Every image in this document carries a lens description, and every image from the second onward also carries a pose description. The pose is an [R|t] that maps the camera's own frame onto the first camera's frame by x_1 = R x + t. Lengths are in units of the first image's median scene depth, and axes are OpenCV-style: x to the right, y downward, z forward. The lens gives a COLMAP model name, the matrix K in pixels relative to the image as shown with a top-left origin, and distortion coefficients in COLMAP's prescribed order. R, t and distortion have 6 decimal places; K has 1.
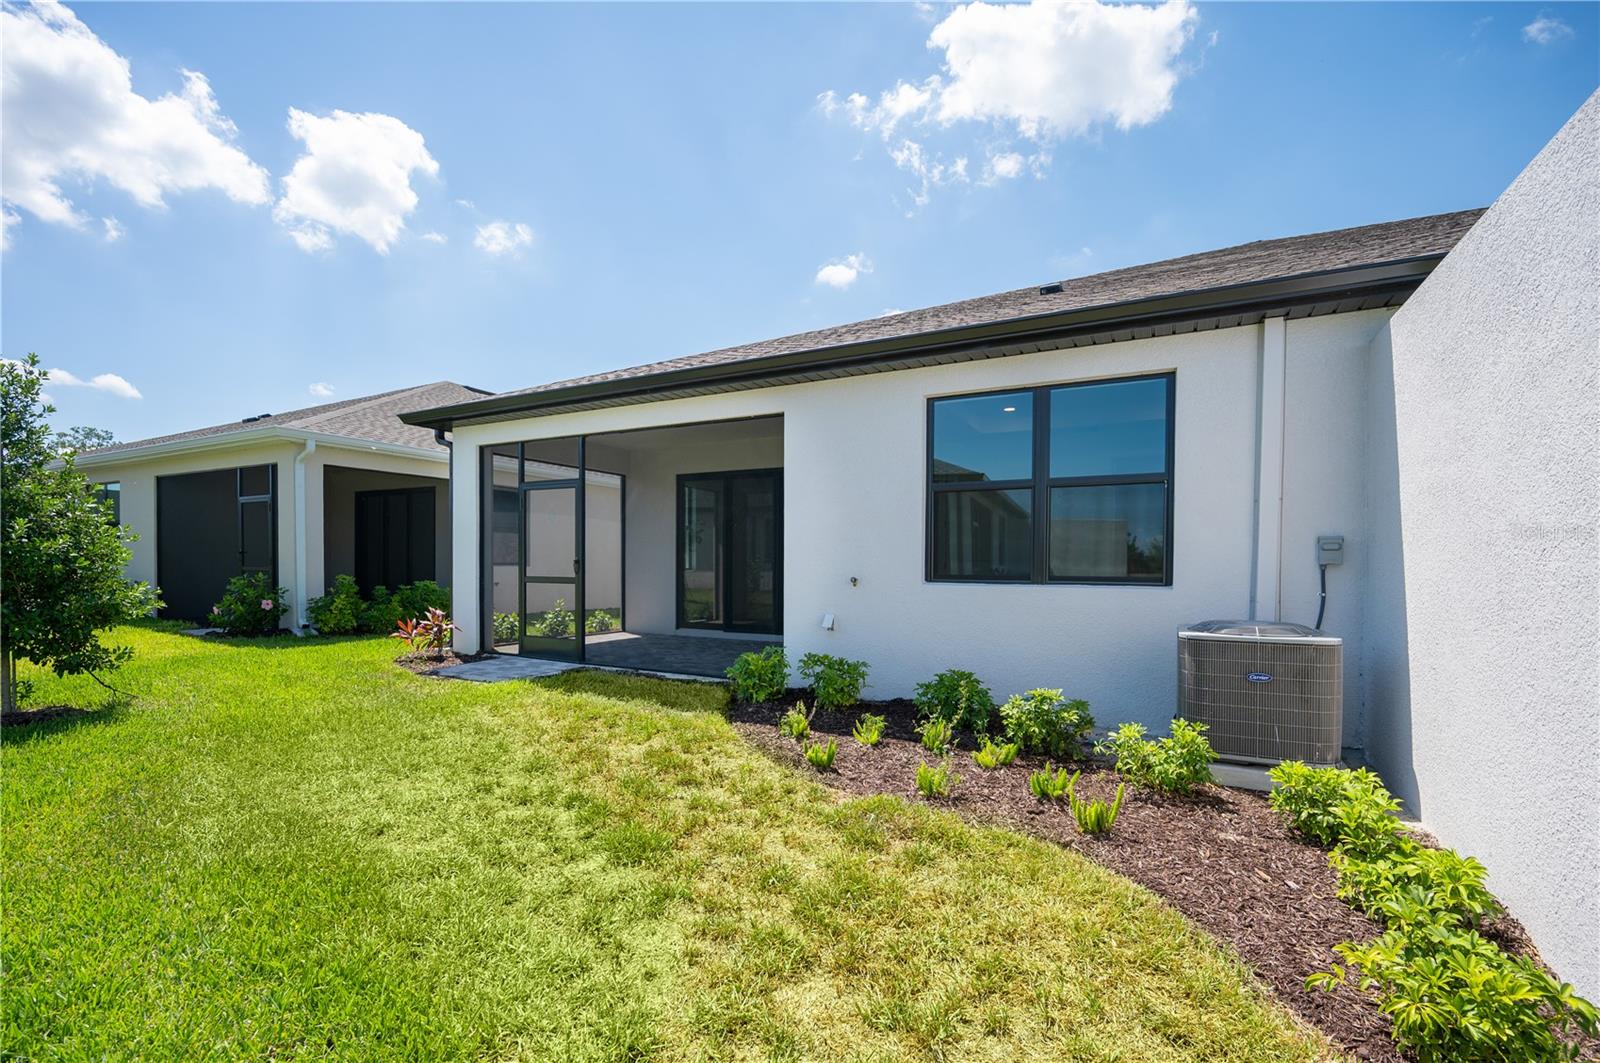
lens RADIAL K [[703.9, 0, 805.7], [0, 703.9, 586.4], [0, 0, 1]] dist [-0.020809, 0.000345]
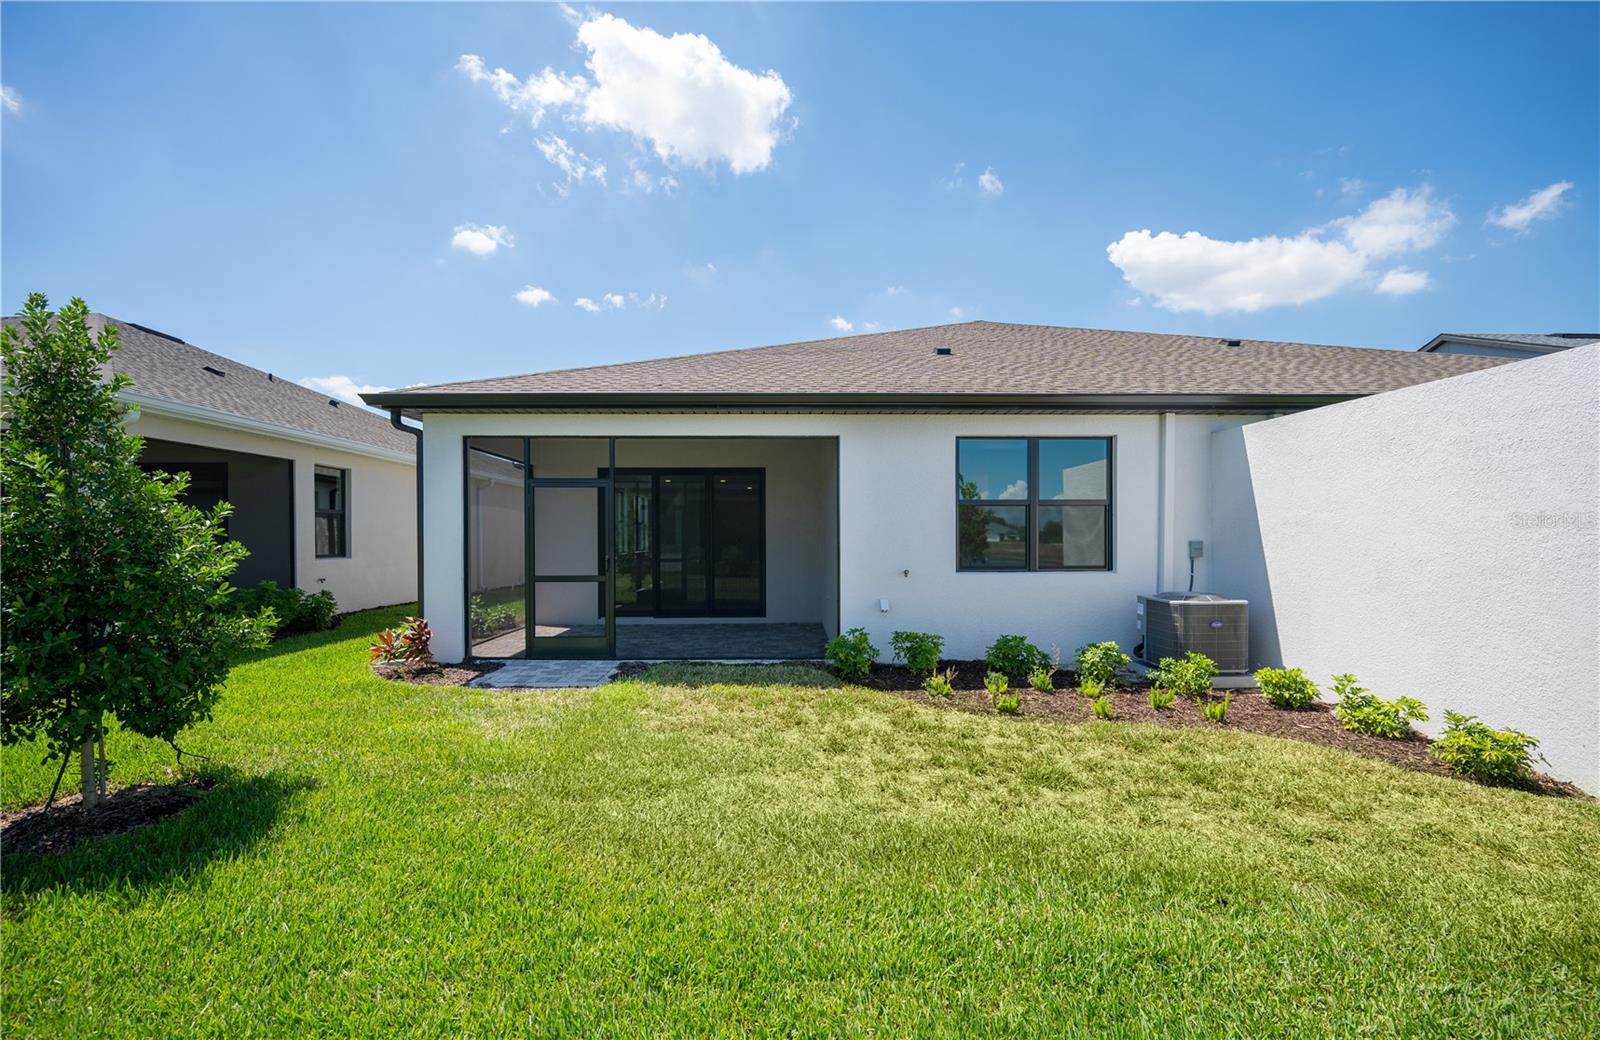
lens RADIAL K [[641.3, 0, 795.5], [0, 641.3, 565.0], [0, 0, 1]] dist [-0.046687, 0.050429]
pose [[0.874386, -0.026615, 0.484500, -0.696847], [0.023447, 0.999646, 0.012599, -0.043613], [-0.484663, 0.000344, 0.874701, 0.075643]]
